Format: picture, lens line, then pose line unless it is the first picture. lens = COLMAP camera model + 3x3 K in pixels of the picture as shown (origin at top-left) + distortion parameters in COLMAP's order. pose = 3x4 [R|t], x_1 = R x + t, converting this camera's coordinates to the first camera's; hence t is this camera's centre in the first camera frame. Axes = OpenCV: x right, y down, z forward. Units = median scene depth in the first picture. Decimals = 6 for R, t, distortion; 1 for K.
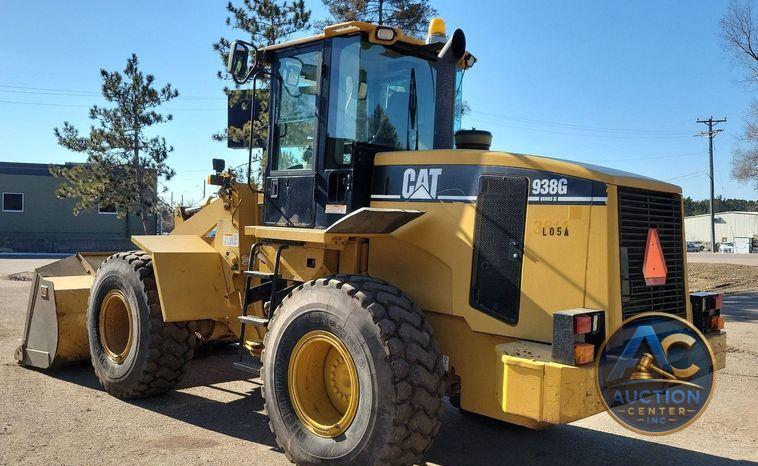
lens RADIAL K [[729.2, 0, 379.0], [0, 729.2, 233.0], [0, 0, 1]] dist [0.010496, 0.005877]
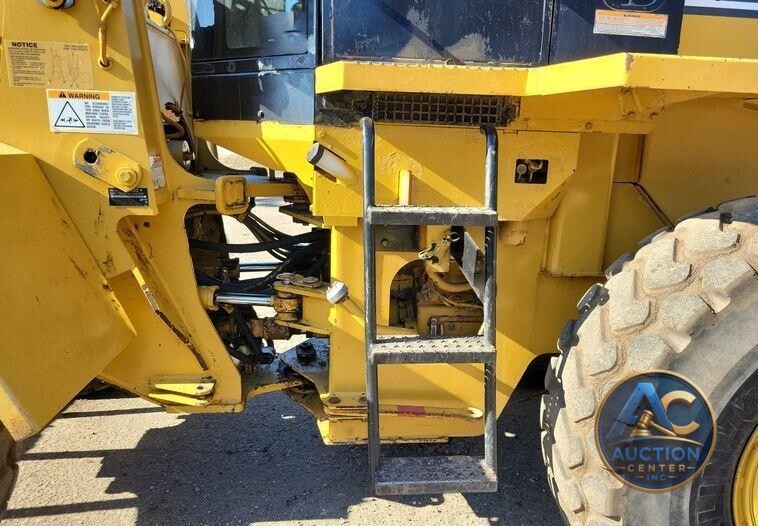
lens RADIAL K [[574.5, 0, 387.6], [0, 574.5, 276.9], [0, 0, 1]] dist [0.077083, -0.060227]
pose [[0.641606, -0.184141, 0.744603, -0.366887], [0.002862, 0.971324, 0.237743, 0.021427], [-0.767029, -0.150406, 0.623734, 0.822535]]
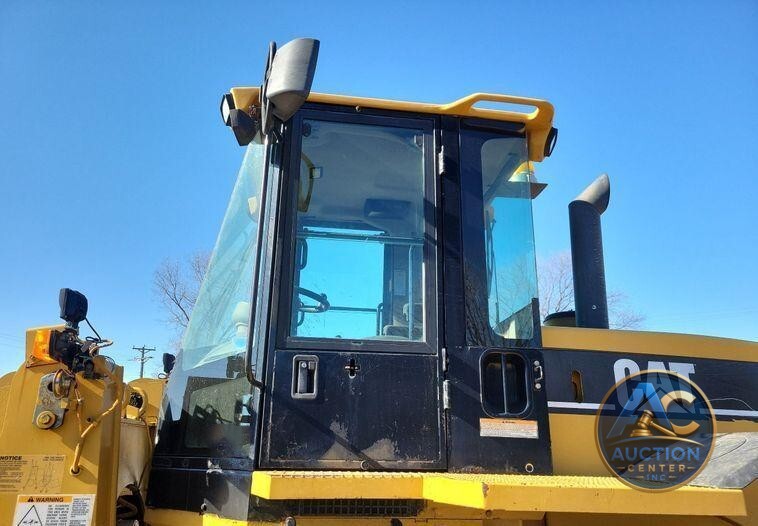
lens RADIAL K [[574.5, 0, 387.6], [0, 574.5, 276.9], [0, 0, 1]] dist [0.077083, -0.060227]
pose [[0.615462, 0.201561, 0.761958, -0.393577], [0.017340, 0.963050, -0.268763, -0.025659], [-0.787976, 0.178626, 0.589226, 0.759404]]
